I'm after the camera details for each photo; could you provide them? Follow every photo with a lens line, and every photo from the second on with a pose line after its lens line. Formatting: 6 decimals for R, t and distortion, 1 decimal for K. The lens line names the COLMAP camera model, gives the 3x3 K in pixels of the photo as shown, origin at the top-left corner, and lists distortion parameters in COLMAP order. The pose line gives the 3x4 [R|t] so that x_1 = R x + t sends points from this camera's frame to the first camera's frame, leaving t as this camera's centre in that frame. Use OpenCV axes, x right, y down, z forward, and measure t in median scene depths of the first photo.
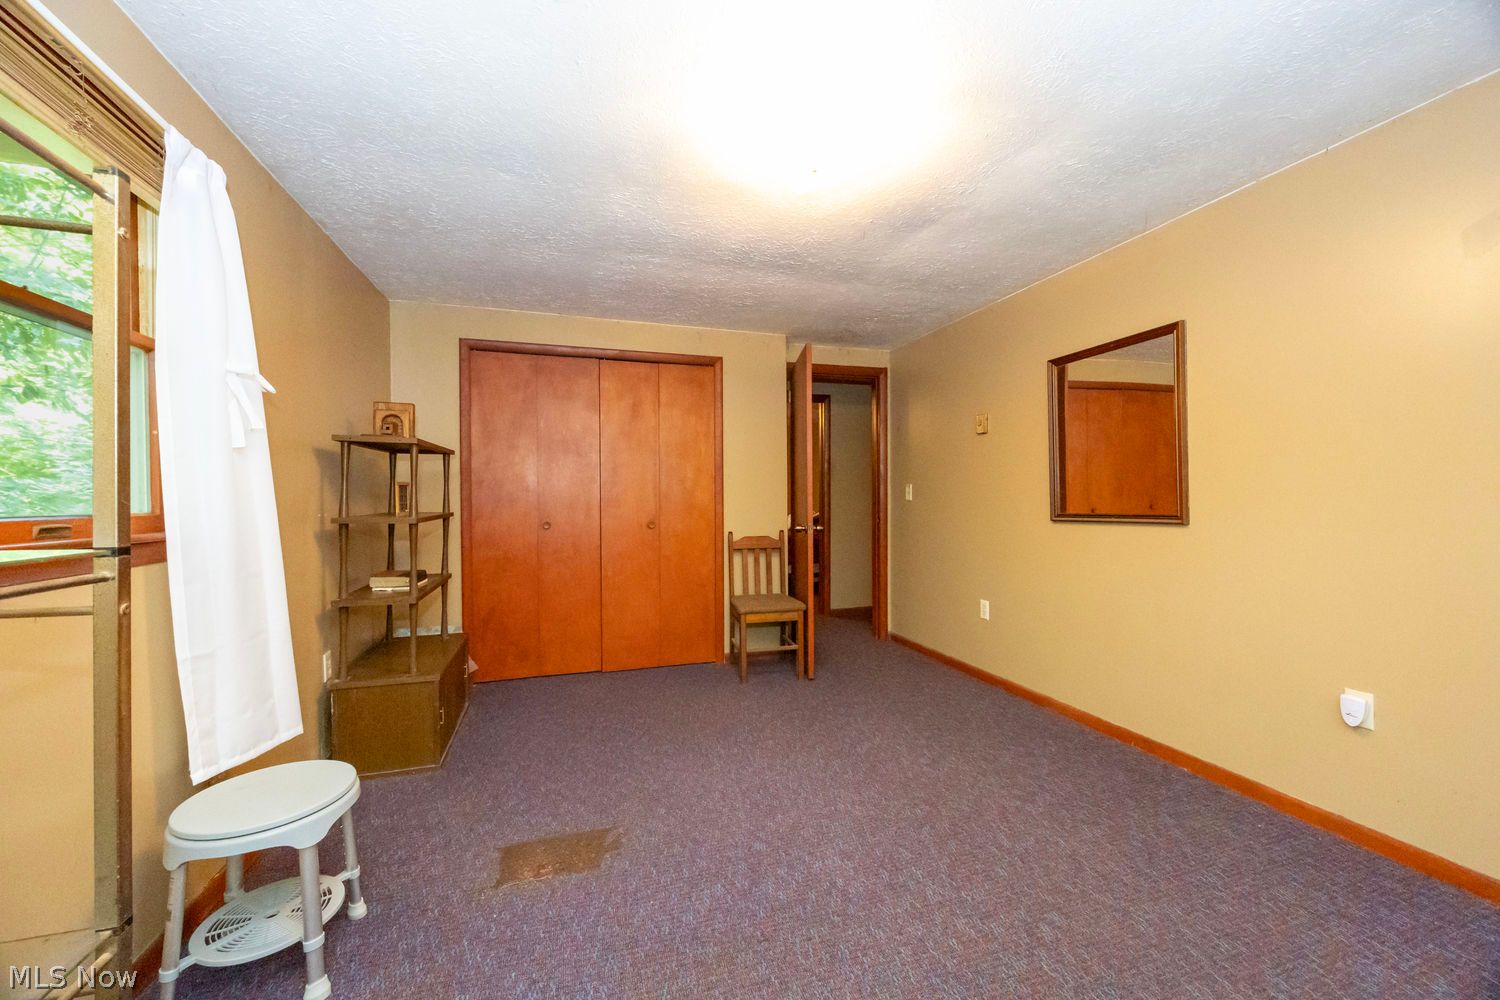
lens RADIAL K [[574.4, 0, 750.0], [0, 574.4, 500.0], [0, 0, 1]] dist [-0.000369, -0.000026]
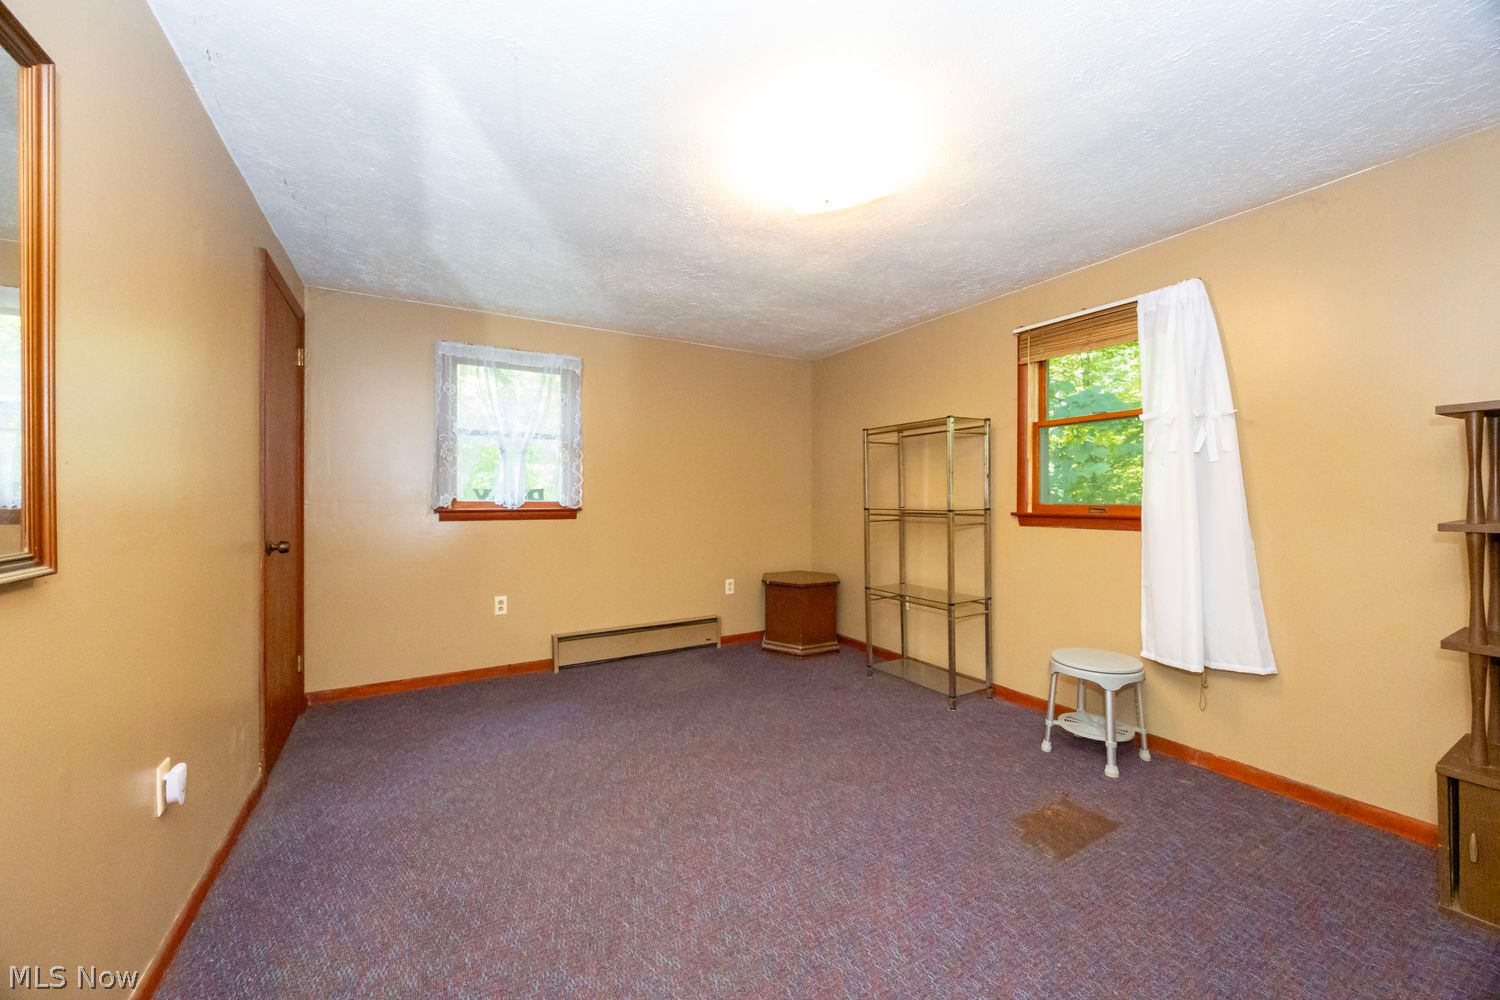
lens RADIAL K [[574.4, 0, 750.0], [0, 574.4, 500.0], [0, 0, 1]] dist [-0.000369, -0.000026]
pose [[-0.976833, 0.012495, -0.213639, 0.521351], [0.011861, 0.999921, 0.004249, -0.009889], [0.213675, 0.001616, -0.976903, 2.158383]]
